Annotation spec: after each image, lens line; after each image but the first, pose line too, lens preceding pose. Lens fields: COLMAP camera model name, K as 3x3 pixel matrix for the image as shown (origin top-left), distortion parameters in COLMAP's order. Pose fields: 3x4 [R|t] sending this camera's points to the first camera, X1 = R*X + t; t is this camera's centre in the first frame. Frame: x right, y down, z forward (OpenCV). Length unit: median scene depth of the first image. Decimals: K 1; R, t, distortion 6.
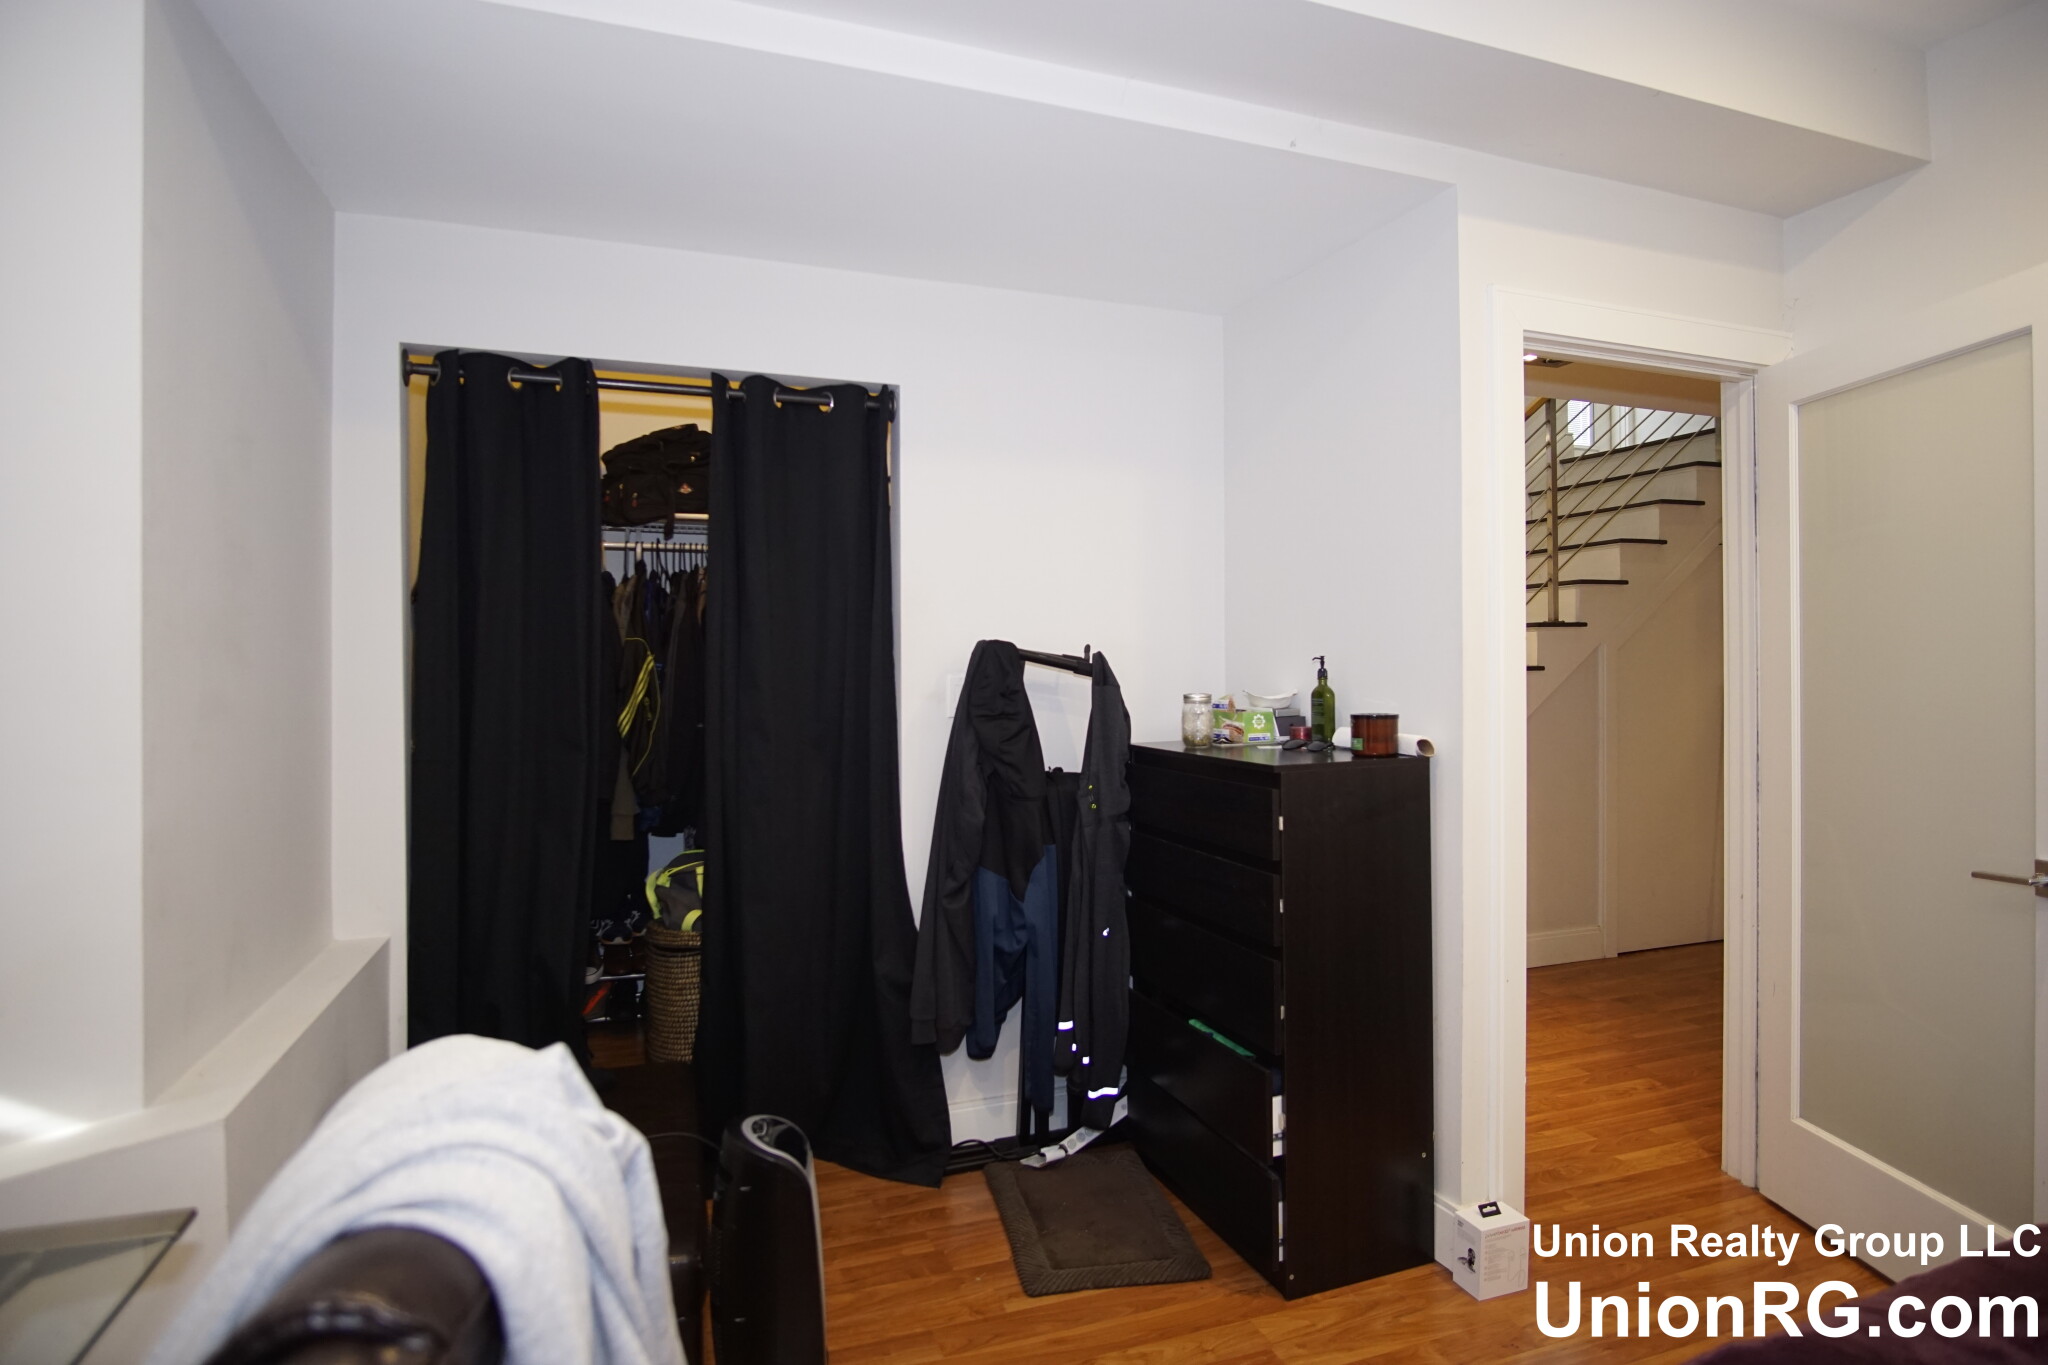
lens RADIAL K [[1100.3, 0, 1023.3], [0, 1100.3, 666.7], [0, 0, 1]] dist [-0.036246, 0.010039]
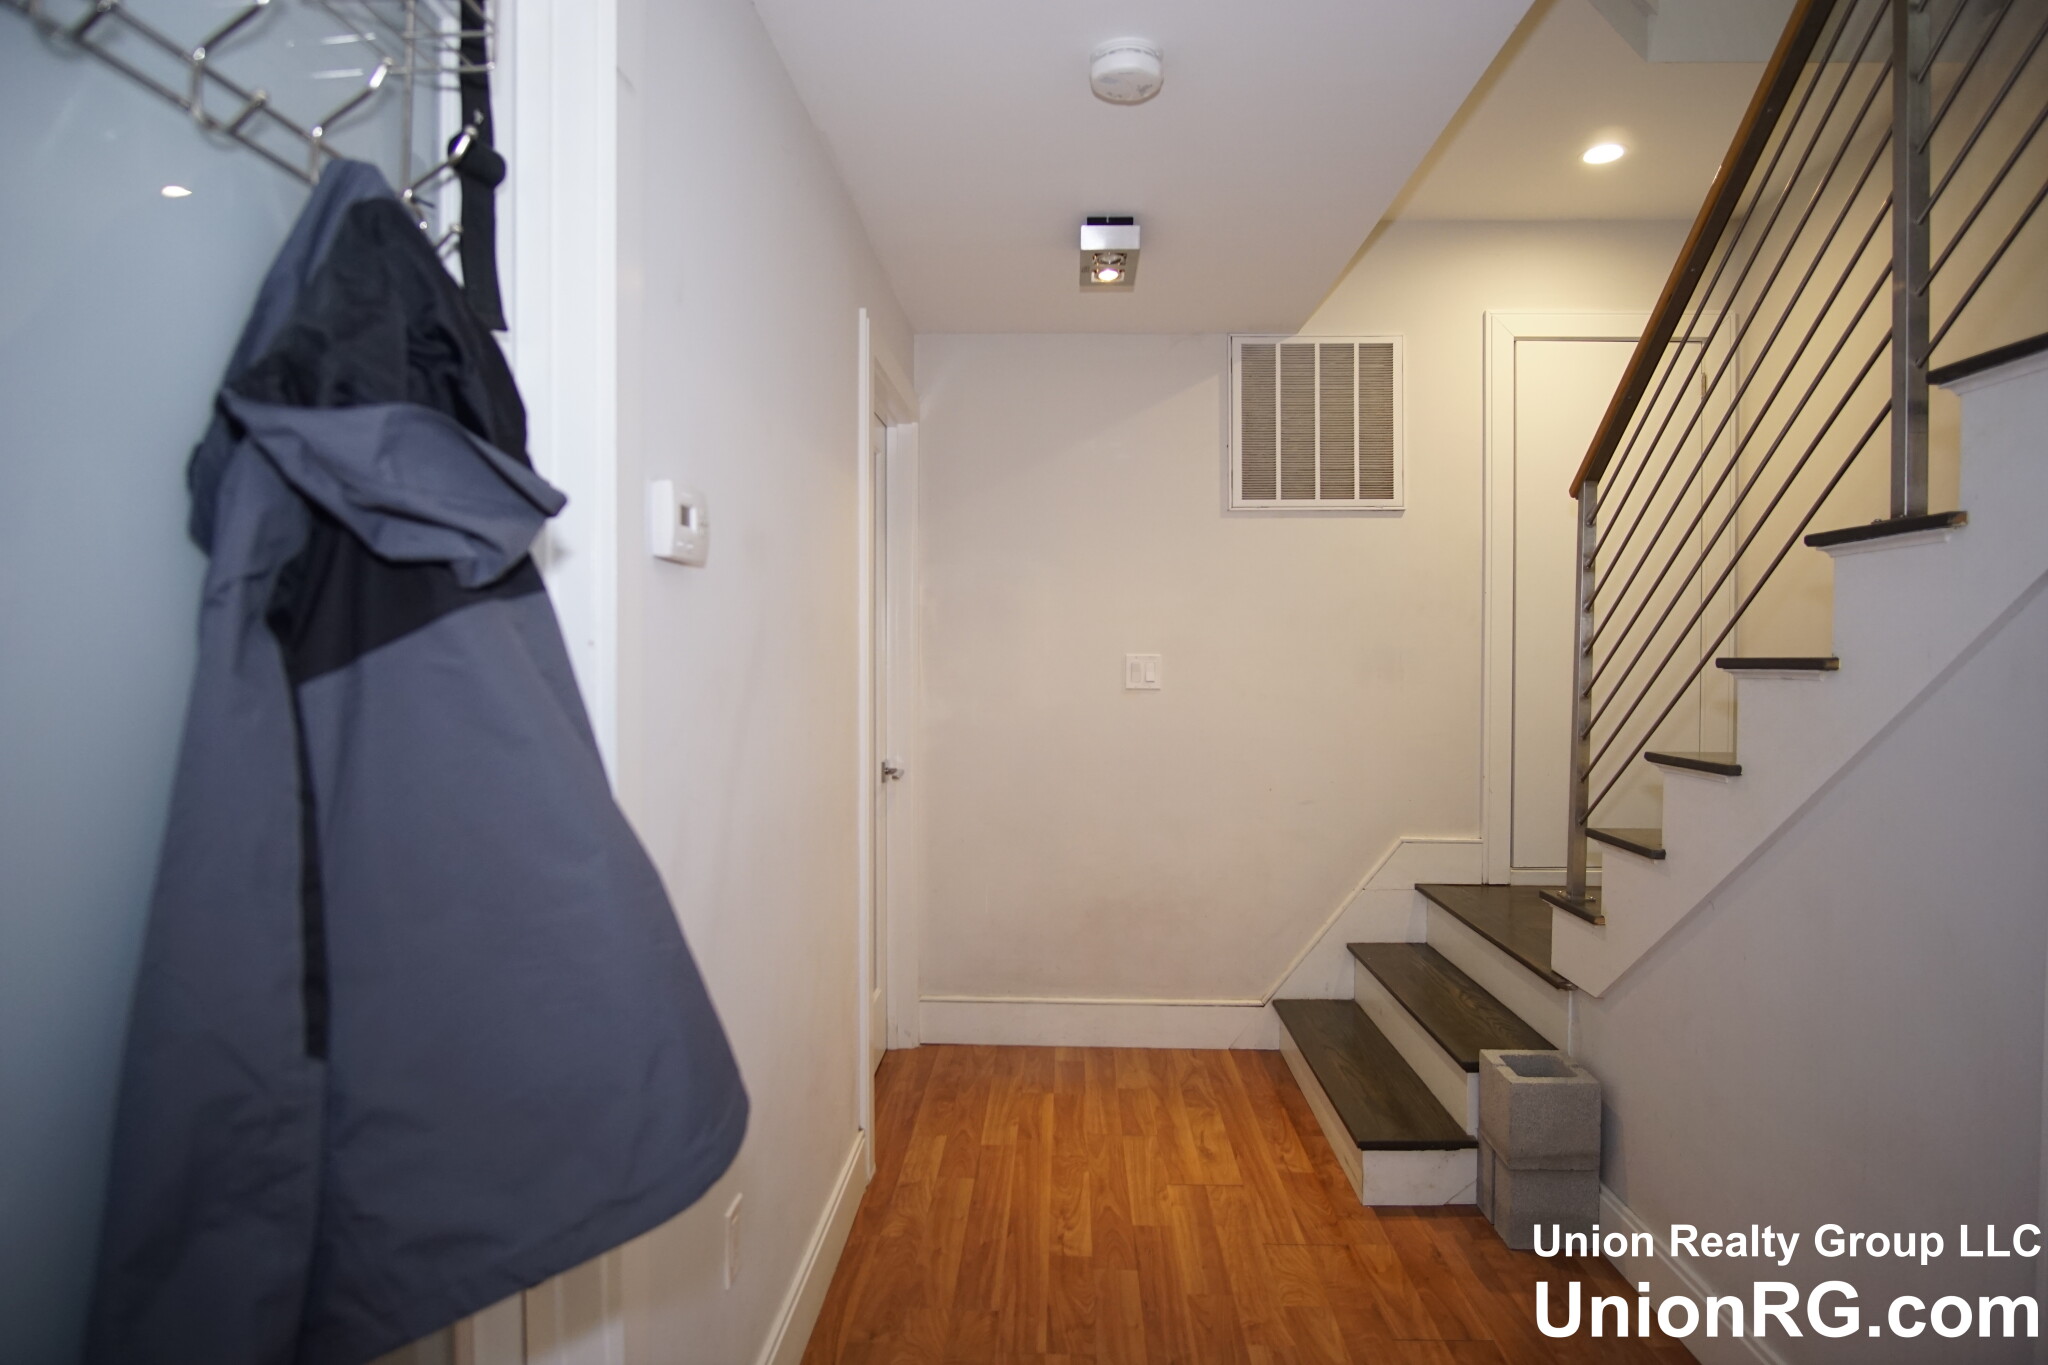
lens RADIAL K [[1100.3, 0, 1023.3], [0, 1100.3, 666.7], [0, 0, 1]] dist [-0.036246, 0.010039]
pose [[-0.389528, 0.016822, -0.920861, 1.216679], [0.000972, 0.999840, 0.017853, 0.000745], [0.921014, 0.006060, -0.389482, 1.230181]]
